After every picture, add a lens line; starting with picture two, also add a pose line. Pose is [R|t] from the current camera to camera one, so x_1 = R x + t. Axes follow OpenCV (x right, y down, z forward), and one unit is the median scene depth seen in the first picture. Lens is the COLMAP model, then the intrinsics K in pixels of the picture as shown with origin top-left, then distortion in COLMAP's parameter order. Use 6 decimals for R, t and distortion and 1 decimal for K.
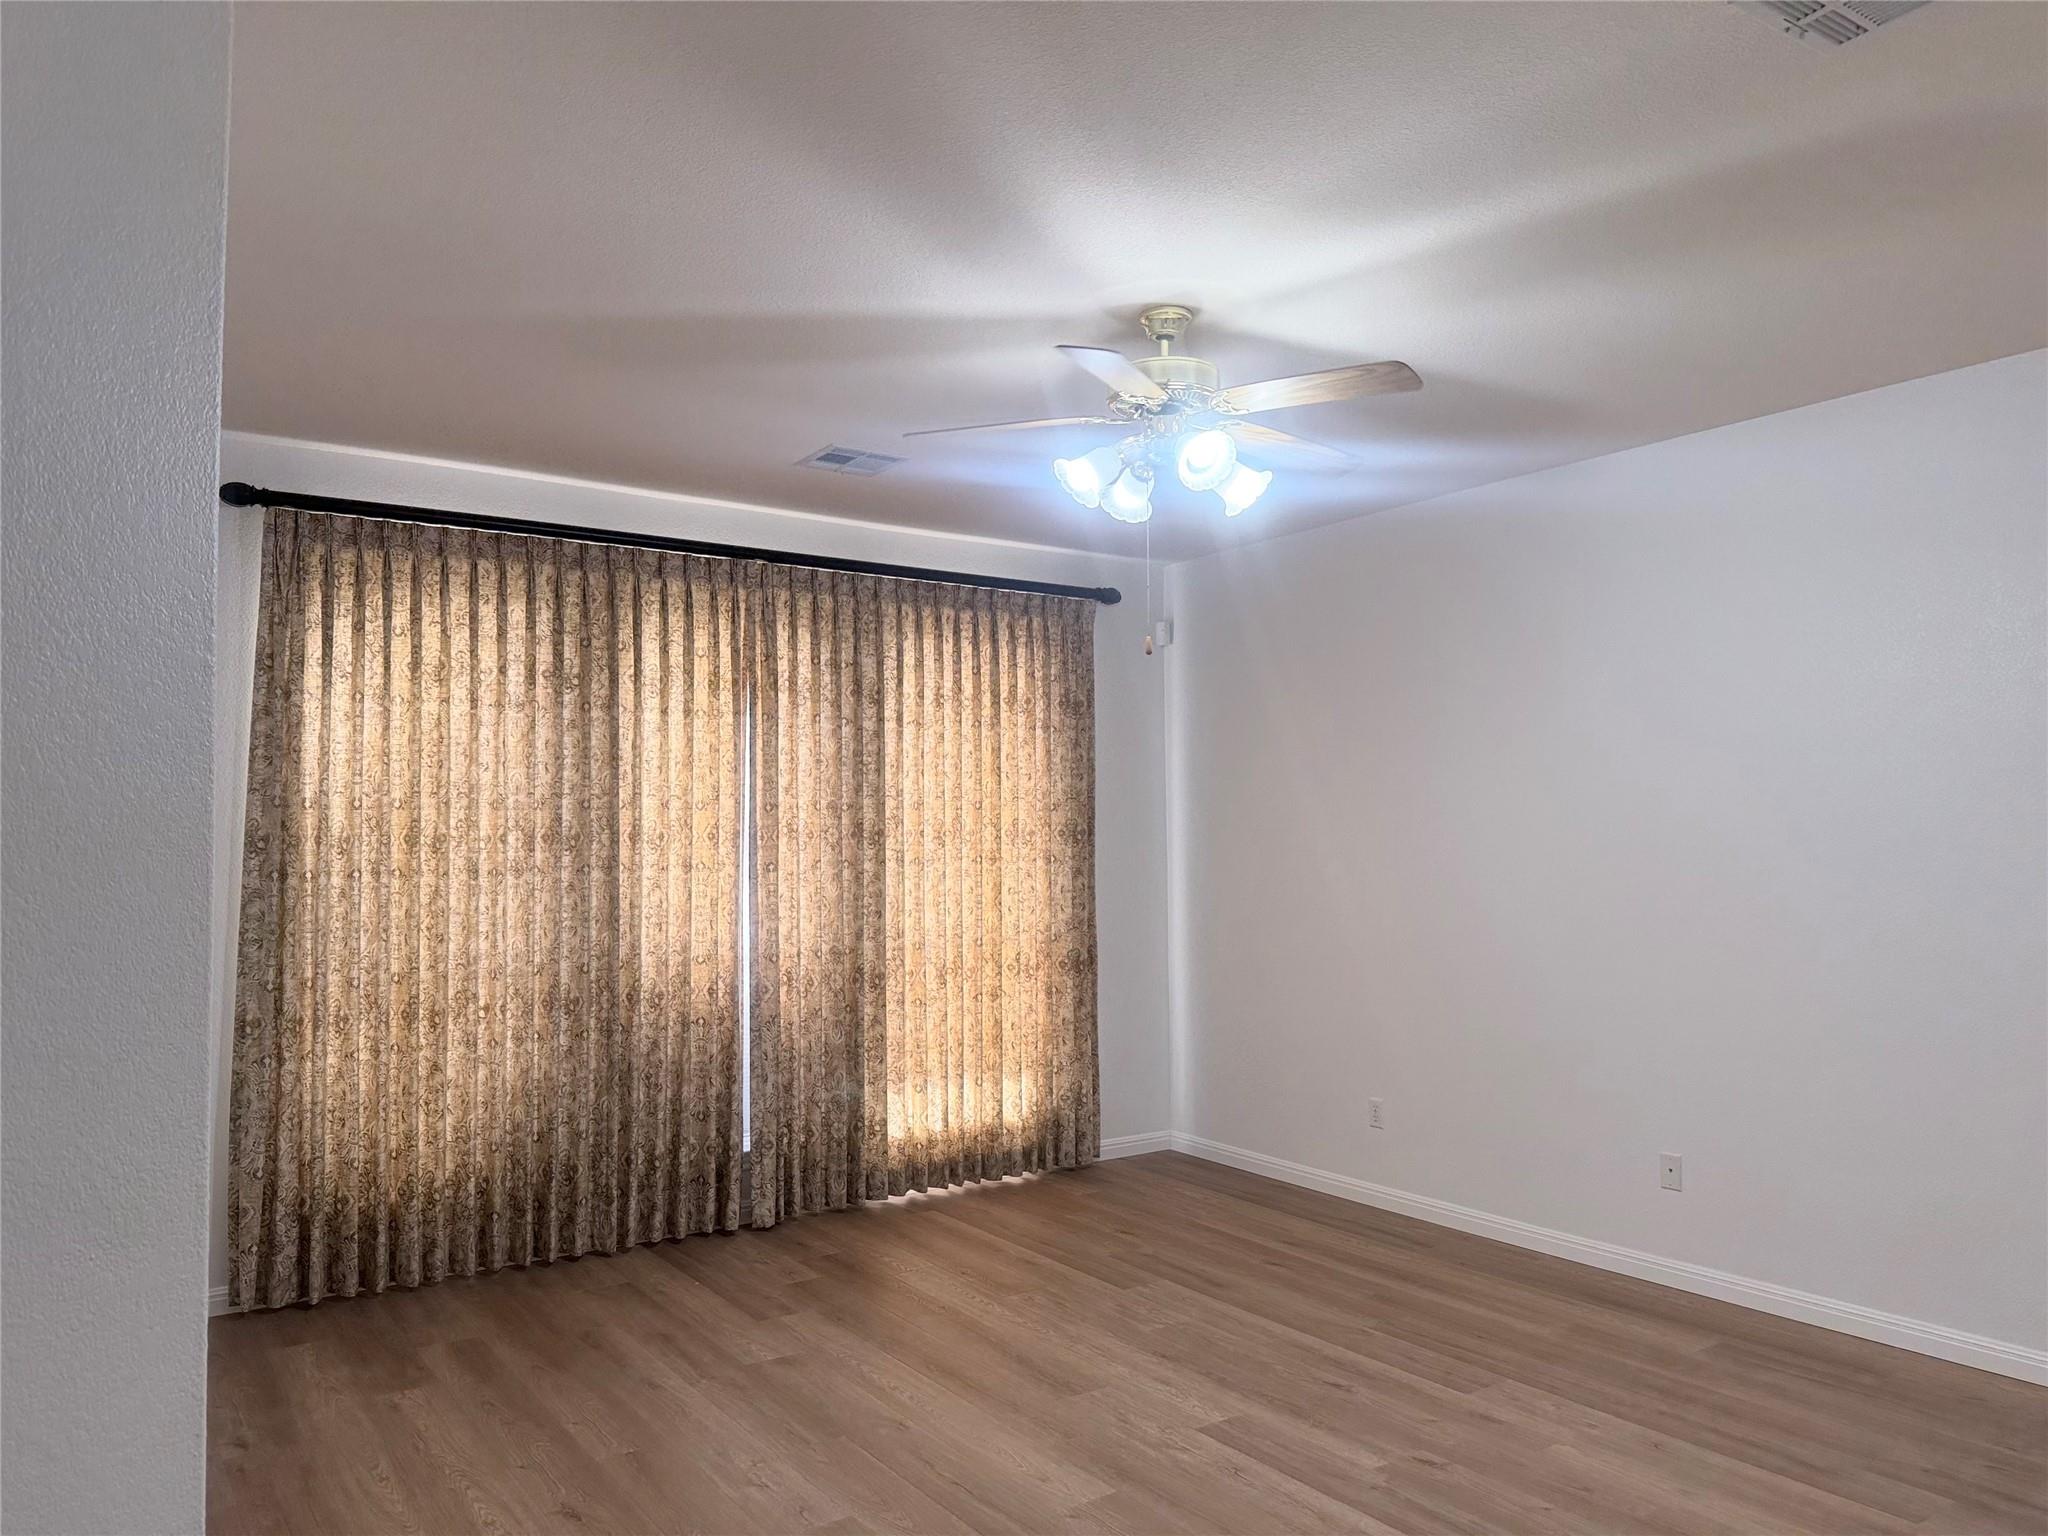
lens RADIAL K [[1436.4, 0, 1069.1], [0, 1436.4, 761.8], [0, 0, 1]] dist [0.067827, -0.080939]
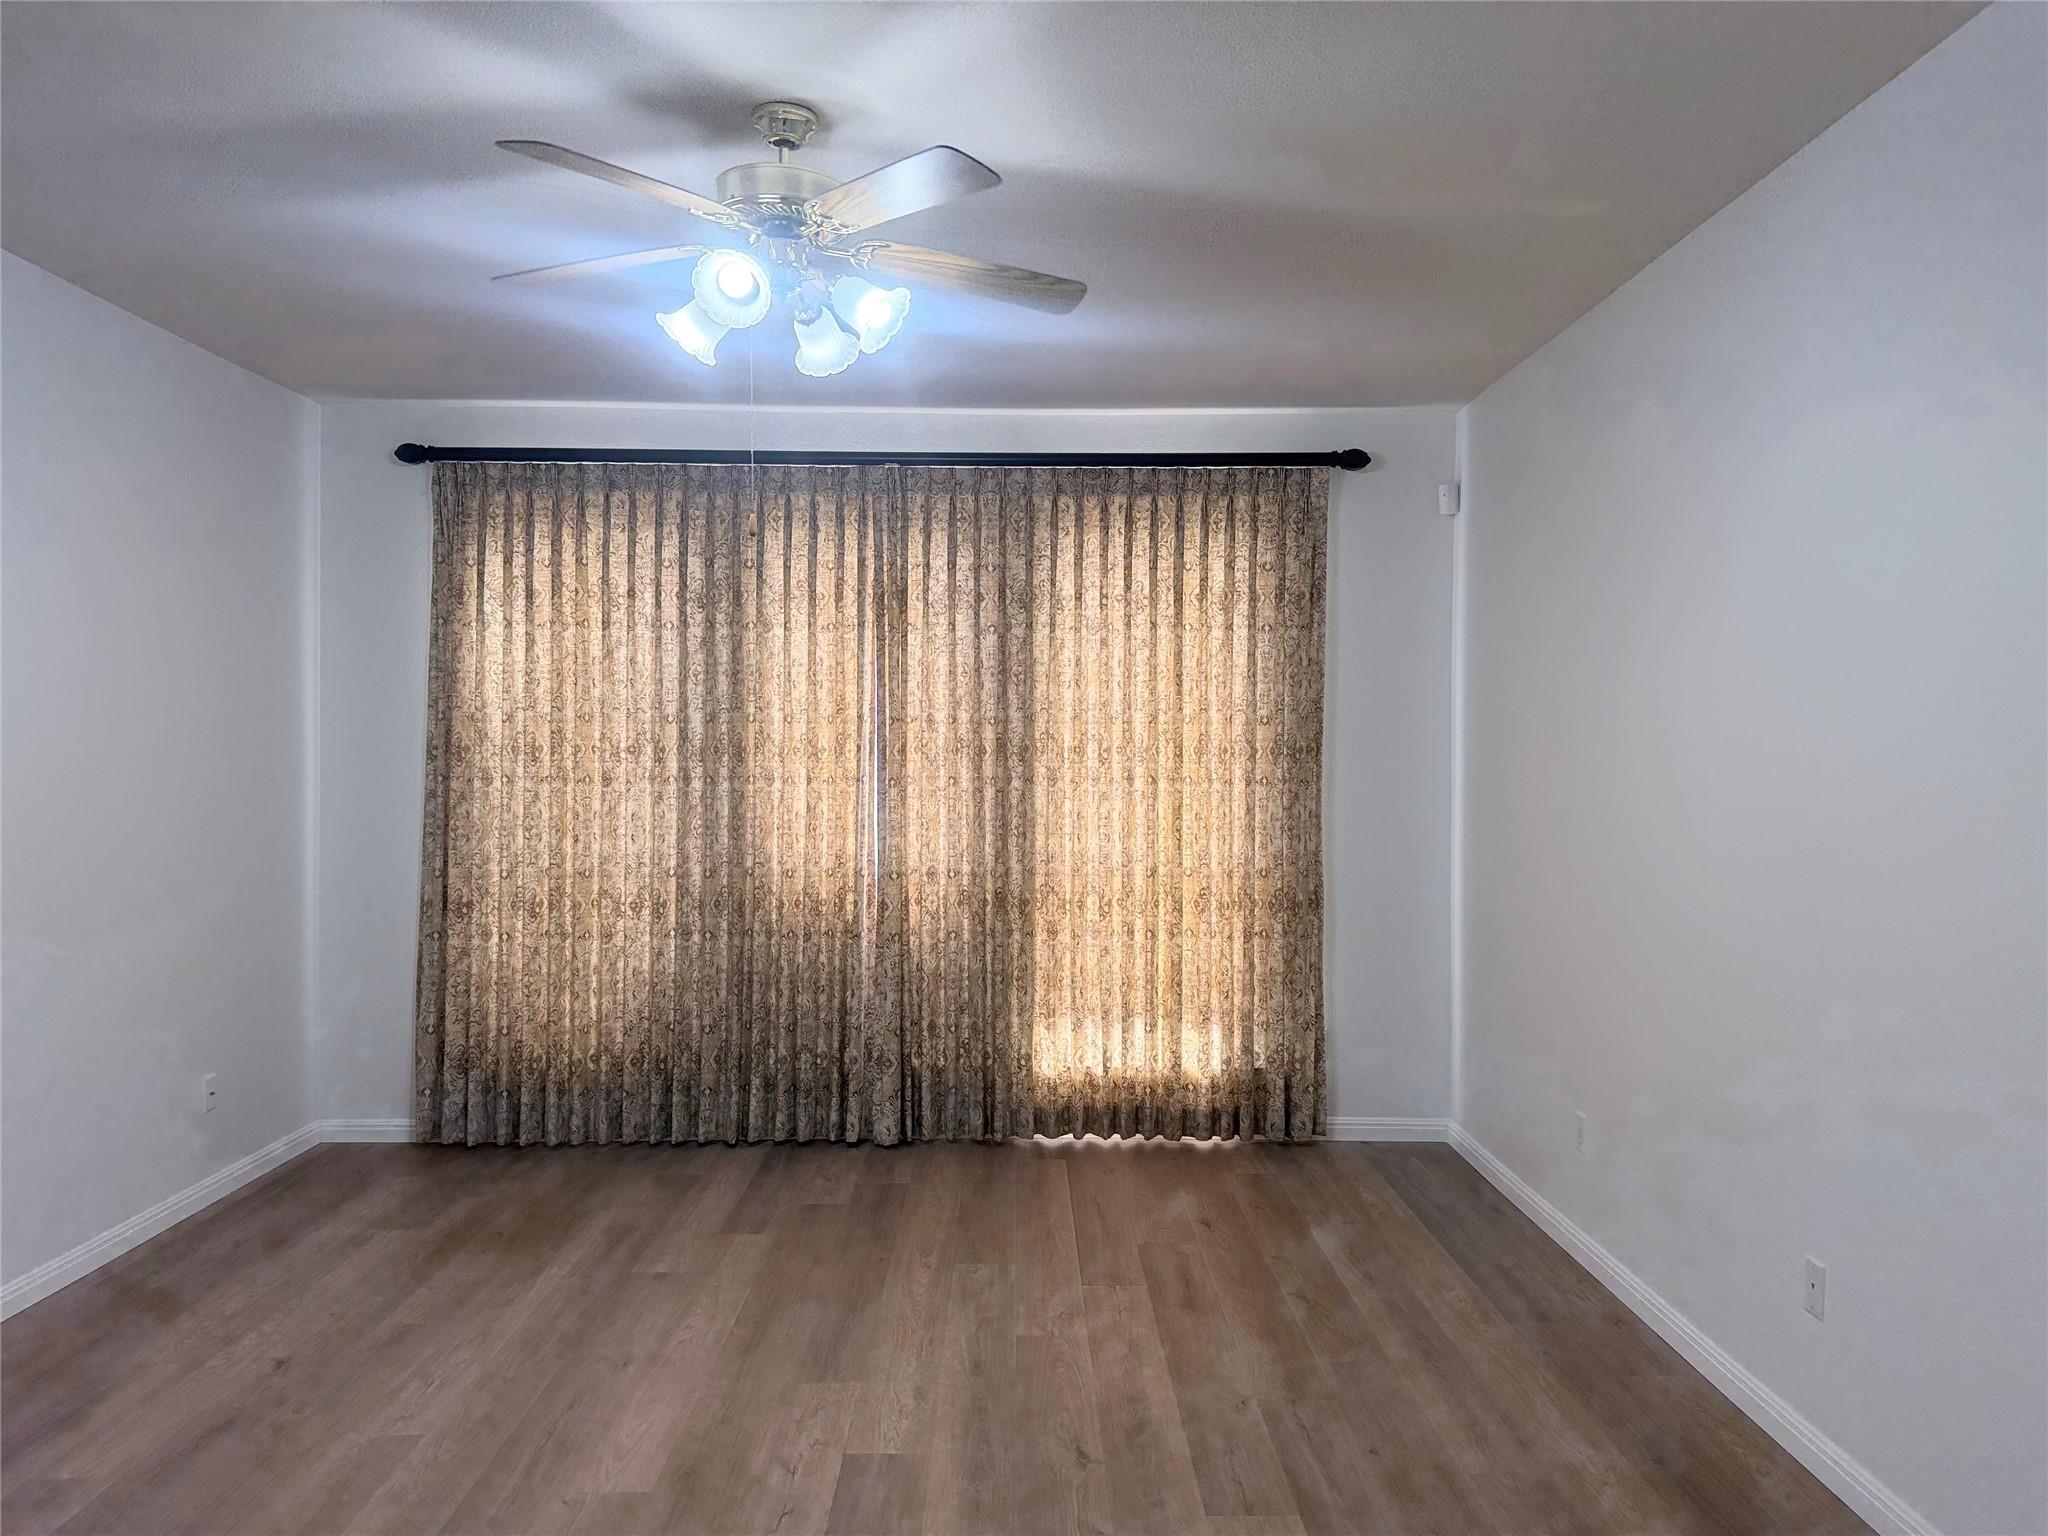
lens RADIAL K [[1436.4, 0, 1028.4], [0, 1436.4, 770.8], [0, 0, 1]] dist [0.067827, -0.080939]
pose [[0.823388, 0.014087, -0.567304, 0.416871], [0.019983, 0.998352, 0.053793, 0.014704], [0.567127, -0.055629, 0.821750, 0.255063]]
